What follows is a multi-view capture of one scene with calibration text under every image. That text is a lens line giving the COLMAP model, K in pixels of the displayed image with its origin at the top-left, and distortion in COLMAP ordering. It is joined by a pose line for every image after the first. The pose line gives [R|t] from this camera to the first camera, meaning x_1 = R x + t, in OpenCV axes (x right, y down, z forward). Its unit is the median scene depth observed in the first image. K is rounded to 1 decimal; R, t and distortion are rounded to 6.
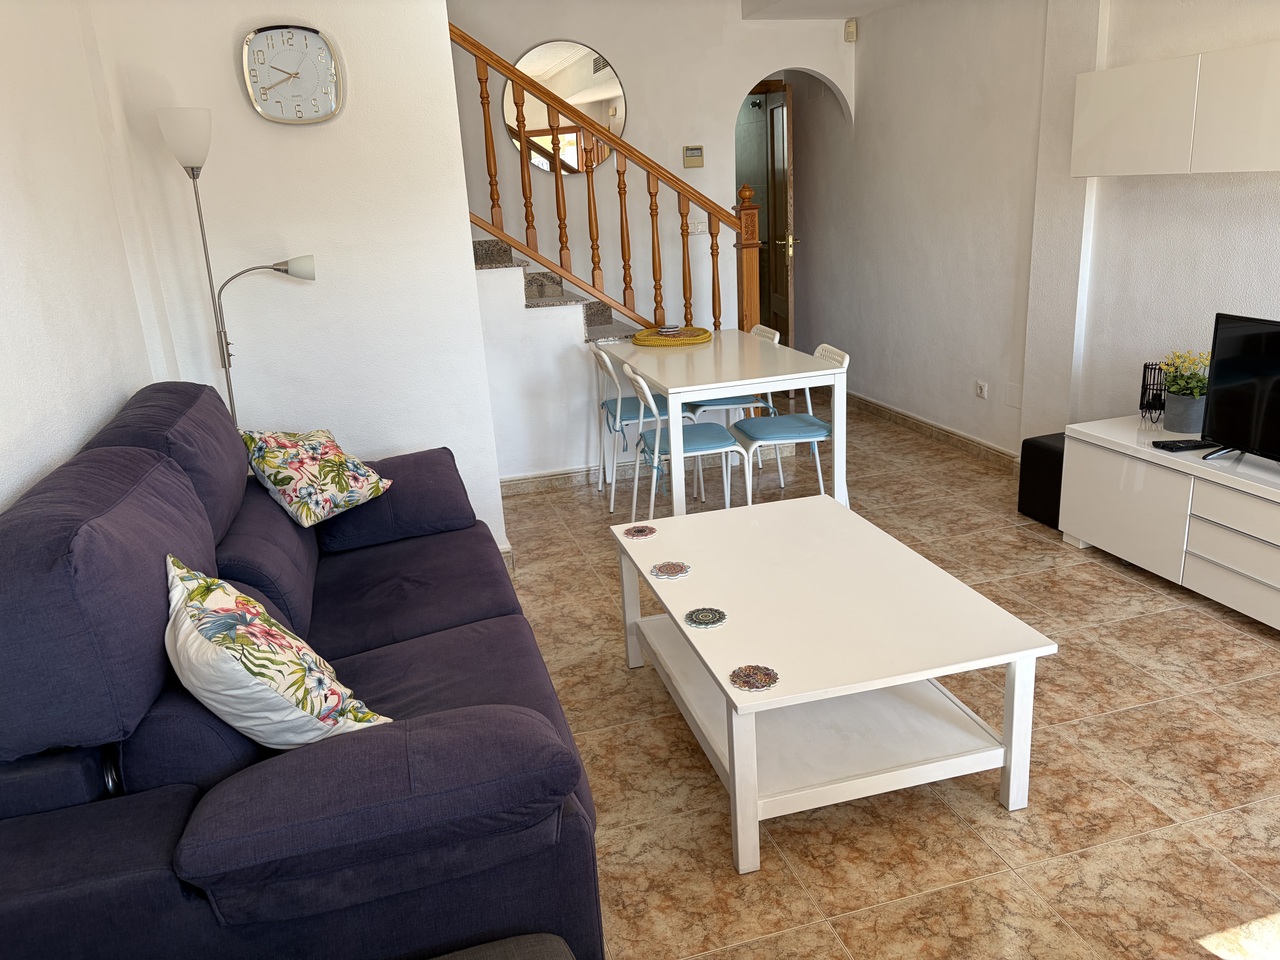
lens RADIAL K [[951.5, 0, 645.3], [0, 951.5, 485.0], [0, 0, 1]] dist [0.051929, -0.058841]
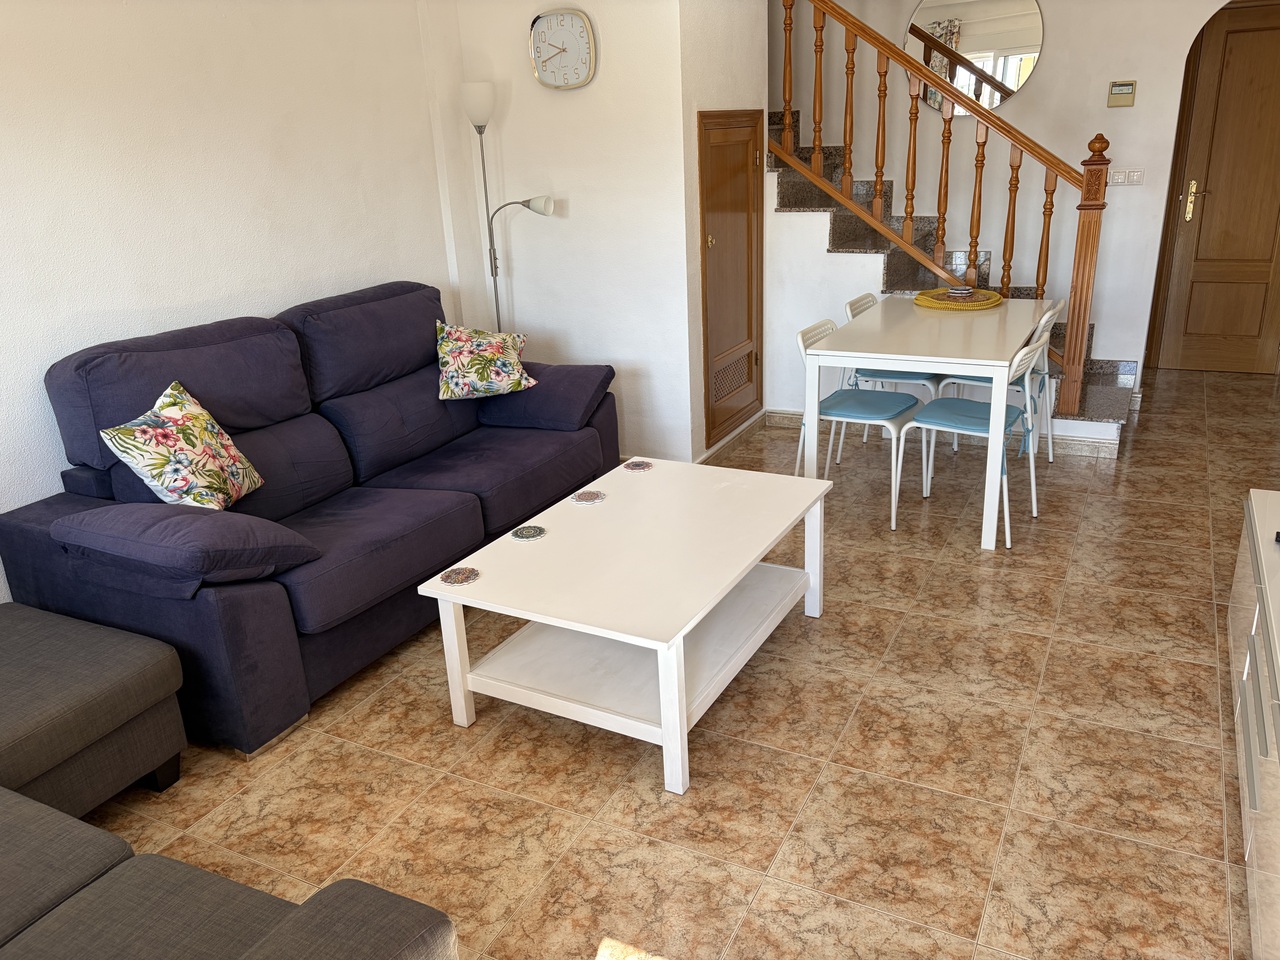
lens RADIAL K [[964.3, 0, 647.4], [0, 964.3, 476.4], [0, 0, 1]] dist [0.044132, -0.033586]
pose [[0.727463, 0.255191, -0.636926, 0.736700], [-0.203640, 0.966739, 0.154746, -0.118198], [0.655231, 0.017132, 0.755234, 0.137318]]
